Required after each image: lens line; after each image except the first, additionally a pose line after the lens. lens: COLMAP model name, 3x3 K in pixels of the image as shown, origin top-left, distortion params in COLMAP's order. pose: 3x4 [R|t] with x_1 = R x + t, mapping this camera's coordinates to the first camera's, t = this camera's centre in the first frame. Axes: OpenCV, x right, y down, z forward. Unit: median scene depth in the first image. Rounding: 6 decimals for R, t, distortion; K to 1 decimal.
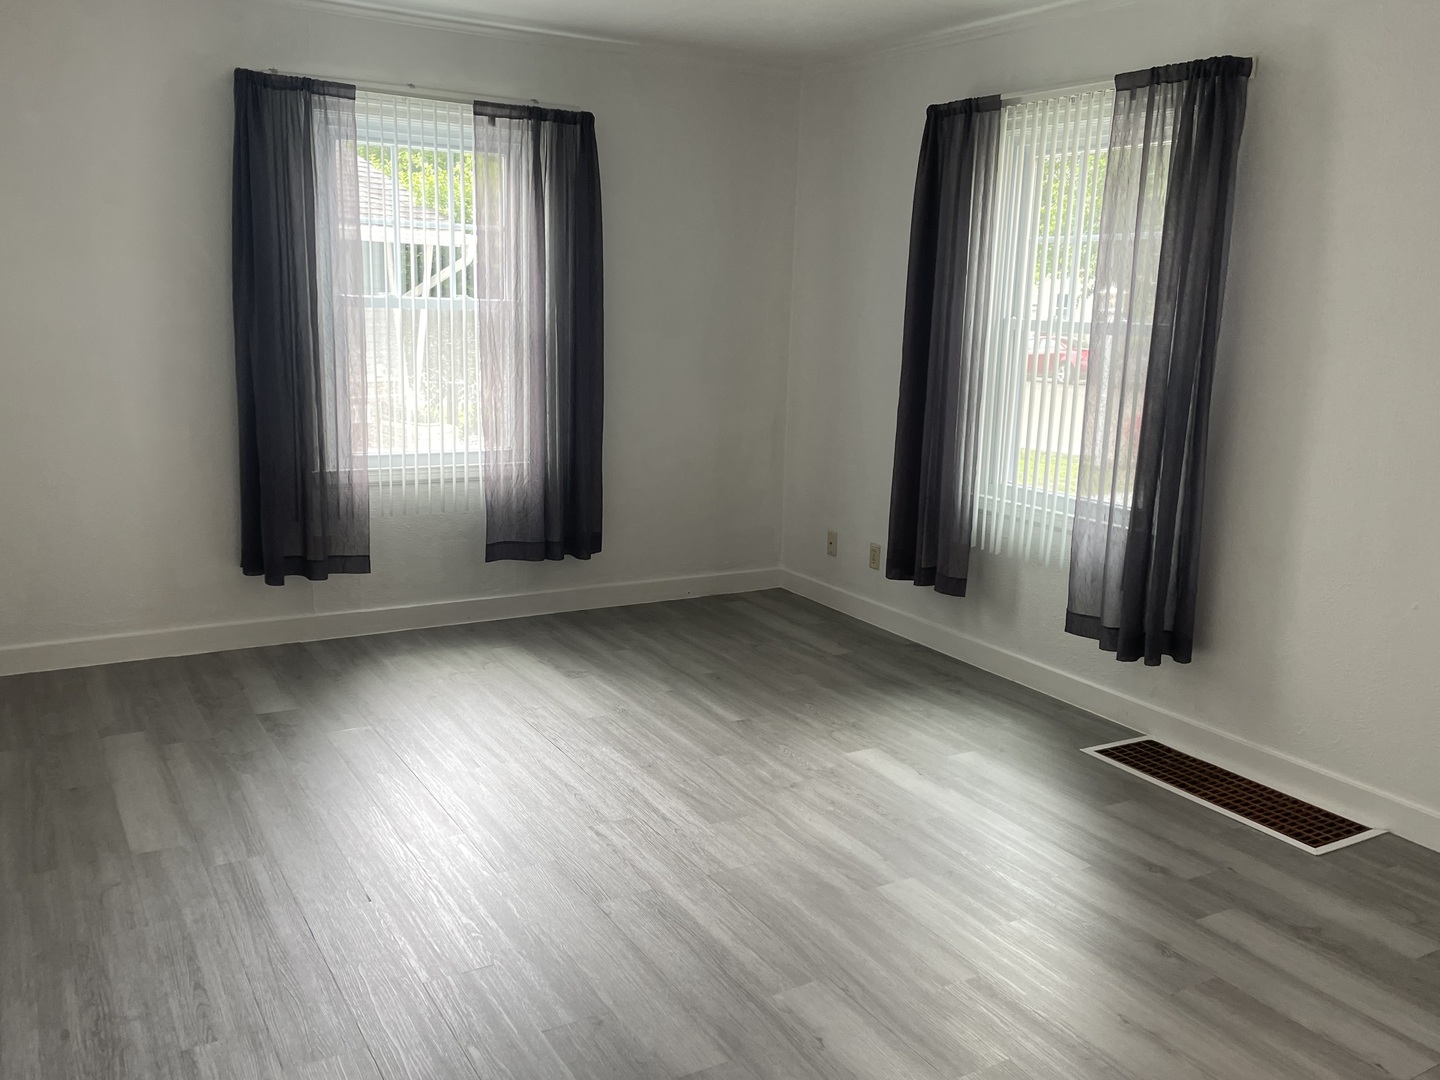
lens RADIAL K [[1209.2, 0, 719.6], [0, 1209.2, 541.4], [0, 0, 1]] dist [0.053102, -0.053180]
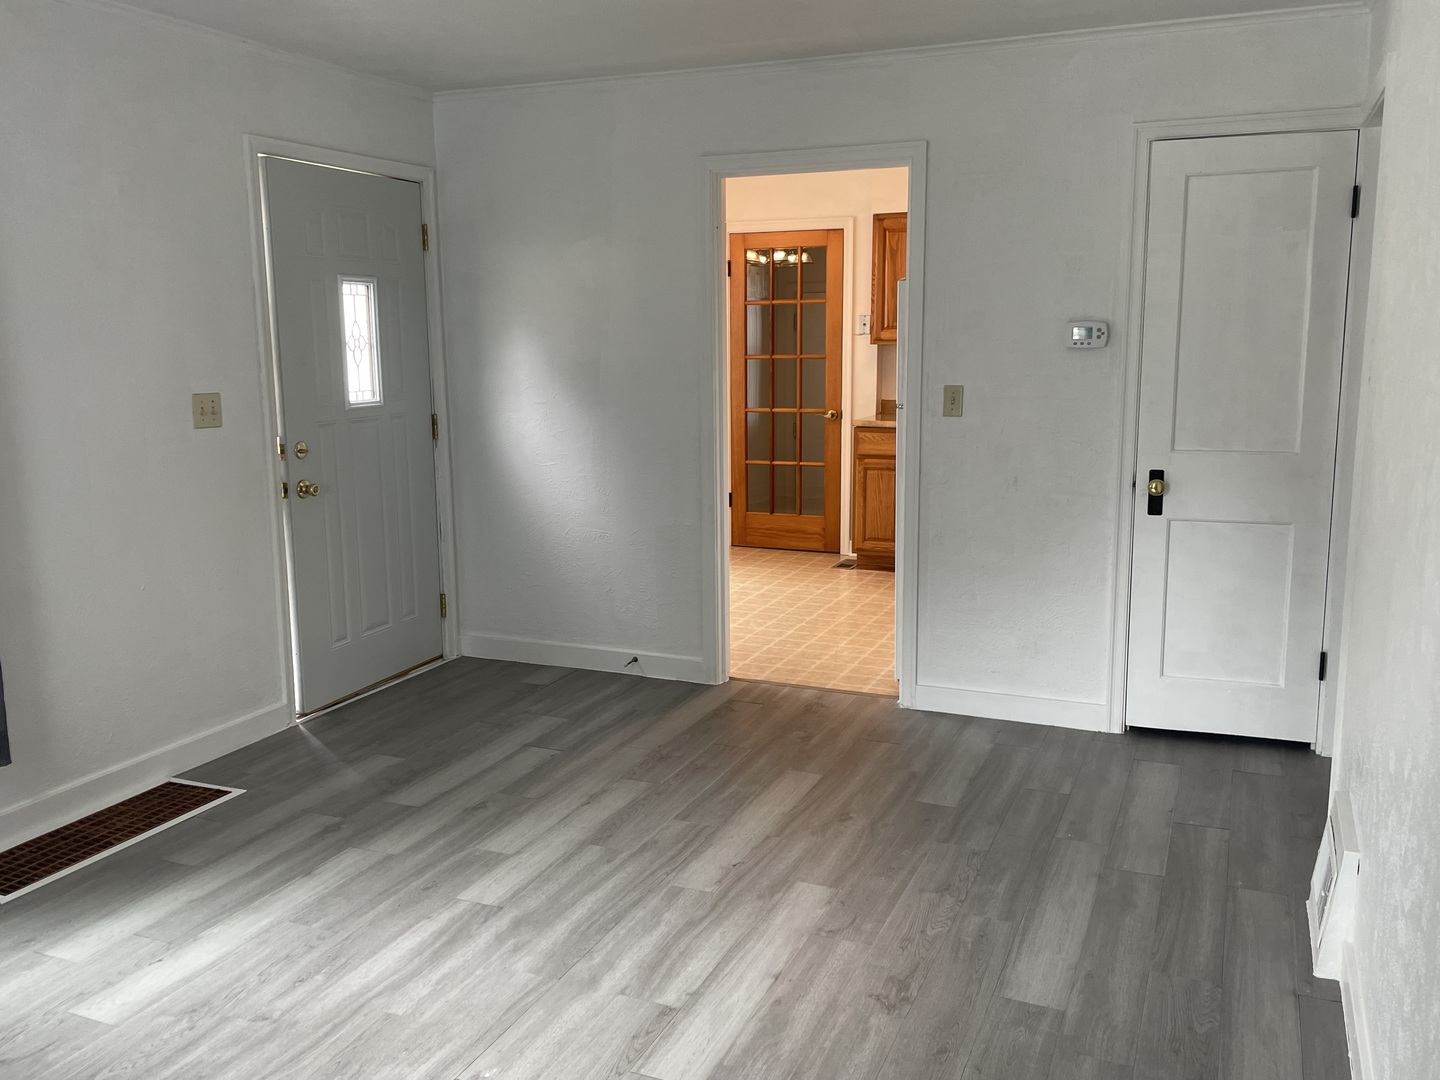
lens RADIAL K [[1209.2, 0, 725.5], [0, 1209.2, 544.7], [0, 0, 1]] dist [0.053102, -0.053180]
pose [[-0.598433, -0.170366, 0.782849, -0.709663], [0.145165, 0.937898, 0.315077, -0.287313], [-0.787912, 0.302195, -0.536538, 1.231666]]
